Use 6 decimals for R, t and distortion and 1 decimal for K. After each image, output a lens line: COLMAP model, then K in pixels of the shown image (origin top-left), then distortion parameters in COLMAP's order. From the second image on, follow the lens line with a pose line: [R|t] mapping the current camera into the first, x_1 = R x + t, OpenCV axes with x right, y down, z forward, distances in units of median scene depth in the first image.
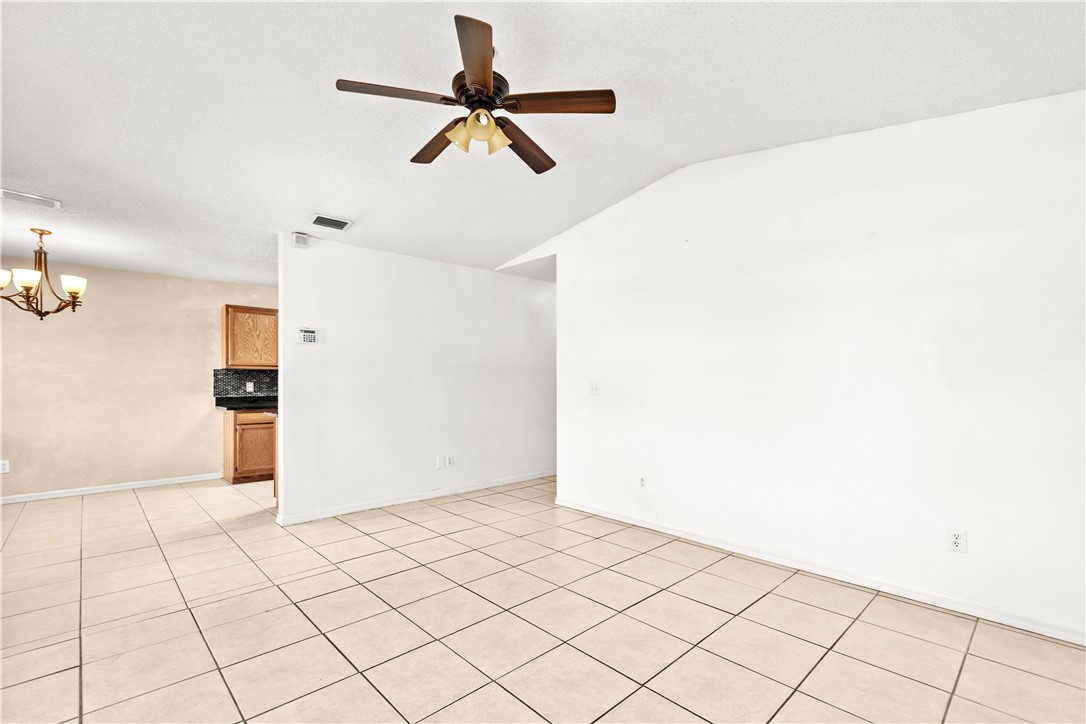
lens RADIAL K [[478.9, 0, 535.6], [0, 478.9, 382.0], [0, 0, 1]] dist [0.003127, -0.003305]
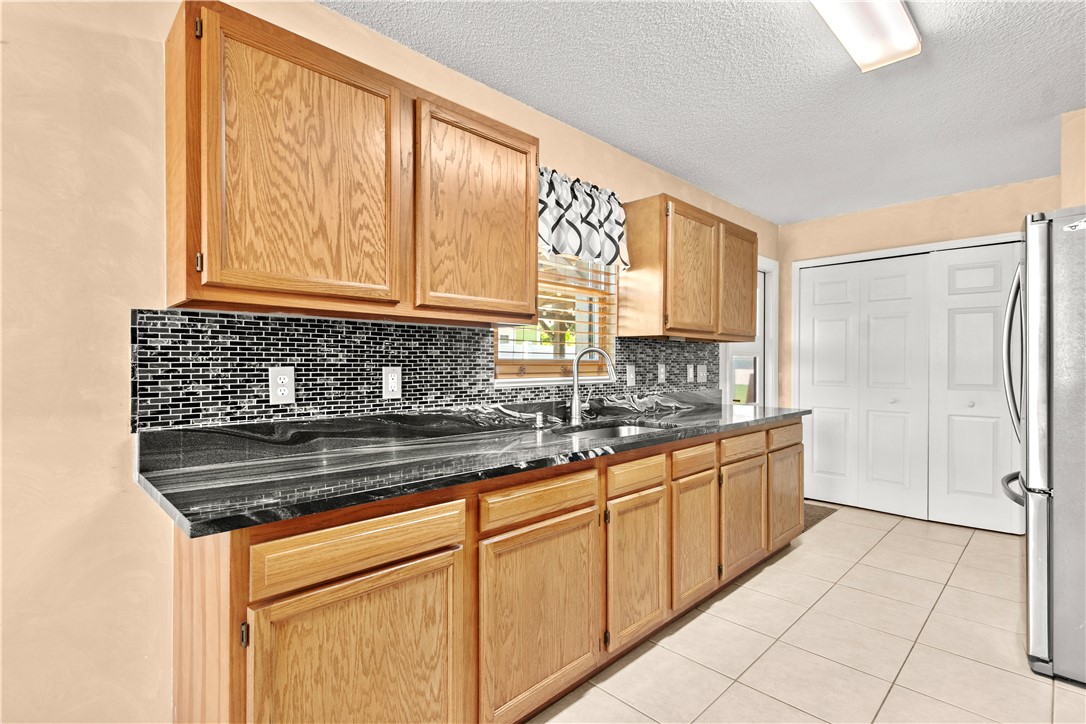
lens RADIAL K [[512.0, 0, 529.6], [0, 512.0, 364.0], [0, 0, 1]] dist [0.011440, -0.002025]
pose [[0.999922, 0.003167, 0.012089, -0.519832], [-0.003199, 0.999991, 0.002666, -0.002279], [-0.012081, -0.002705, 0.999923, 0.805629]]
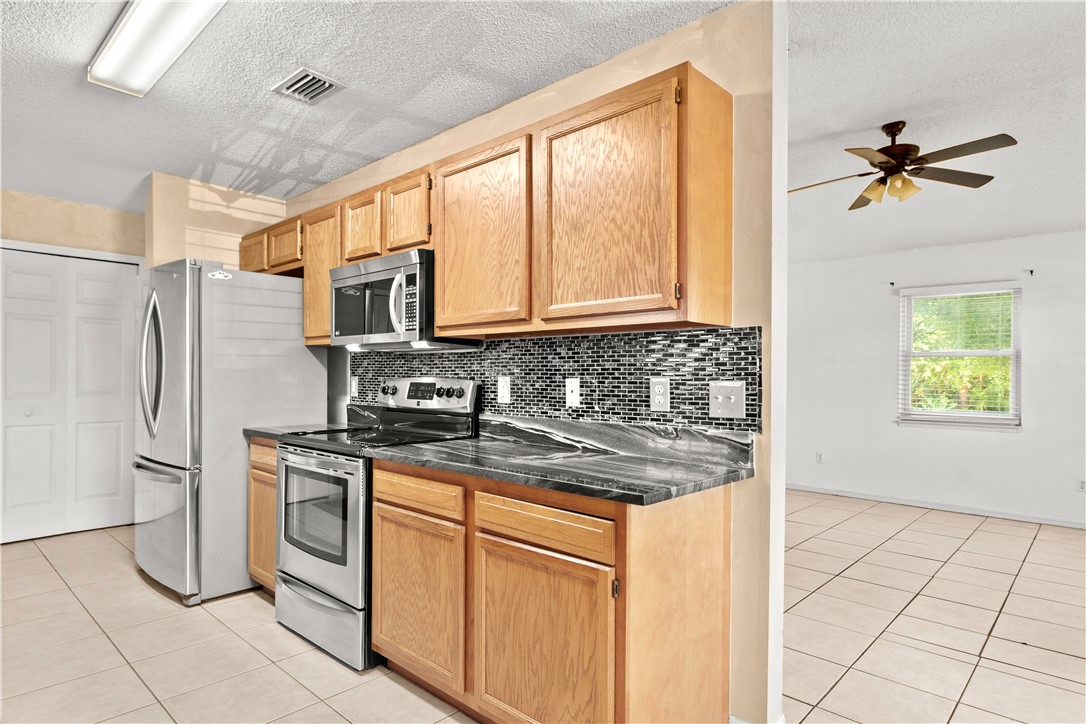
lens RADIAL K [[601.6, 0, 515.8], [0, 601.6, 381.9], [0, 0, 1]] dist [0.015451, 0.000330]
pose [[-0.034448, -0.006350, 0.999386, -0.730198], [-0.012006, 0.999910, 0.005940, -0.001259], [-0.999334, -0.011794, -0.034521, 0.883988]]
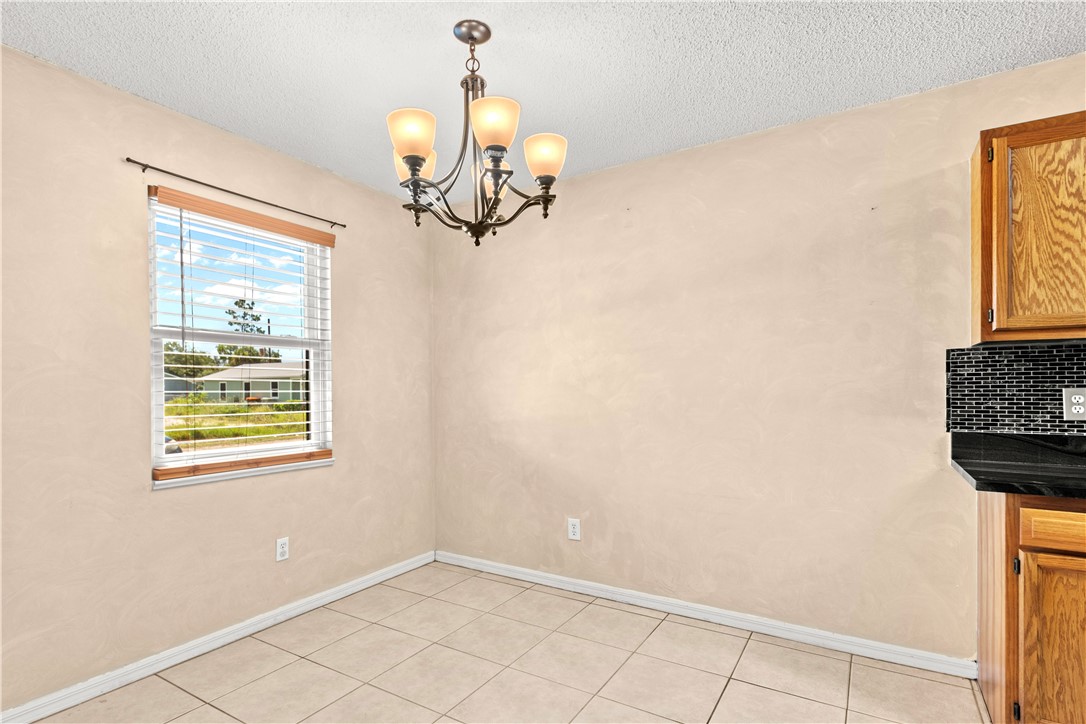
lens RADIAL K [[547.3, 0, 525.1], [0, 547.3, 390.7], [0, 0, 1]] dist [0.014100, -0.007136]
pose [[0.247383, 0.007356, -0.968890, -0.392825], [0.008266, 0.999919, 0.009702, -0.004040], [0.968883, -0.010409, 0.247302, 0.655876]]
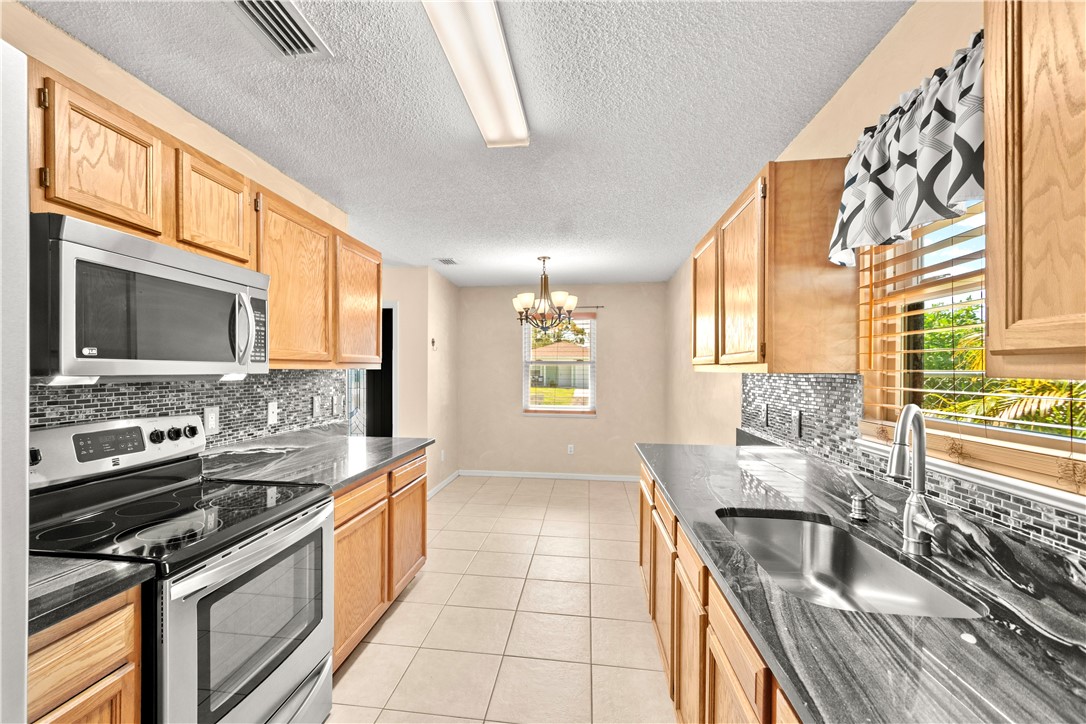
lens RADIAL K [[478.9, 0, 535.3], [0, 478.9, 366.5], [0, 0, 1]] dist [0.003127, -0.003305]
pose [[-0.759003, -0.003815, -0.651076, -0.183384], [0.000833, 0.999976, -0.006830, -0.031996], [0.651087, -0.005727, -0.758982, 1.331760]]
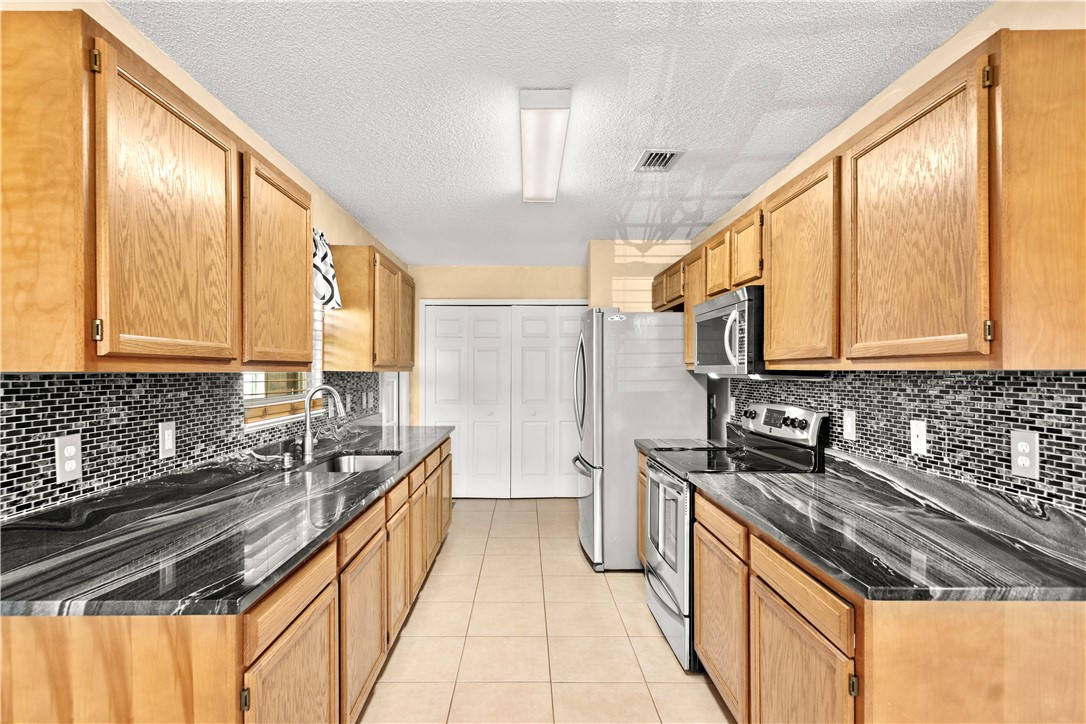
lens RADIAL K [[547.3, 0, 524.1], [0, 547.3, 375.7], [0, 0, 1]] dist [0.014100, -0.007136]
pose [[0.687769, -0.003716, 0.725920, -0.705980], [-0.004473, 0.999946, 0.009356, -0.031667], [-0.725916, -0.009682, 0.687715, 0.769997]]
